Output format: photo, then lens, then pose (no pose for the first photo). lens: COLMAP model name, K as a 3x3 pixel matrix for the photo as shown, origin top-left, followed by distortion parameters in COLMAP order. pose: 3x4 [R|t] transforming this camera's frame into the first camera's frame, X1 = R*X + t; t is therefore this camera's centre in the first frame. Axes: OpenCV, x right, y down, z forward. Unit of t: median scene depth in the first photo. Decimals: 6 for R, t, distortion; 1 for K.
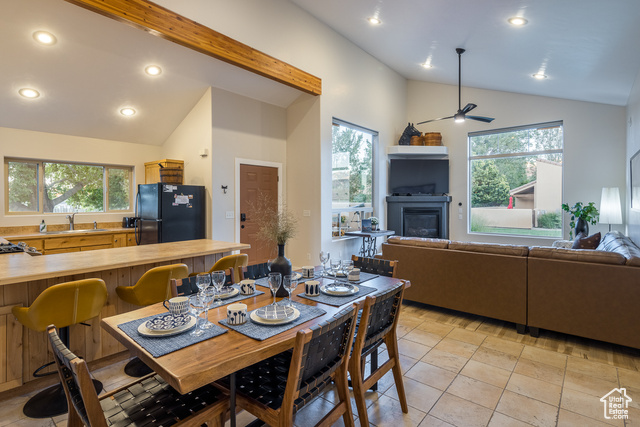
lens RADIAL K [[314.7, 0, 319.0], [0, 314.7, 202.7], [0, 0, 1]] dist [-0.000700, -0.000461]
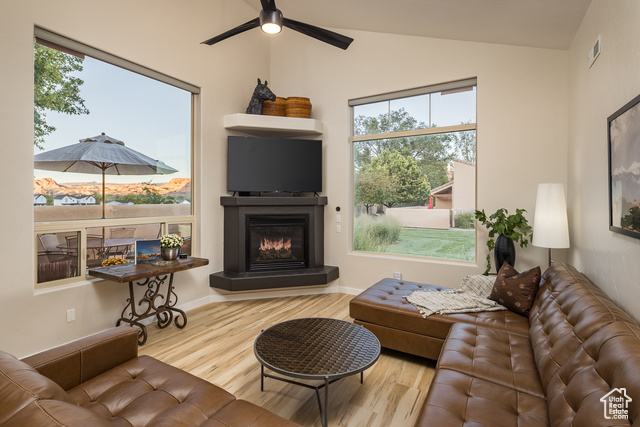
lens RADIAL K [[317.7, 0, 319.5], [0, 317.7, 200.6], [0, 0, 1]] dist [-0.000877, -0.000257]
pose [[0.980300, 0.000146, 0.197515, 0.084042], [0.000733, 0.999990, -0.004378, -0.002790], [-0.197514, 0.004436, 0.980290, 0.107918]]
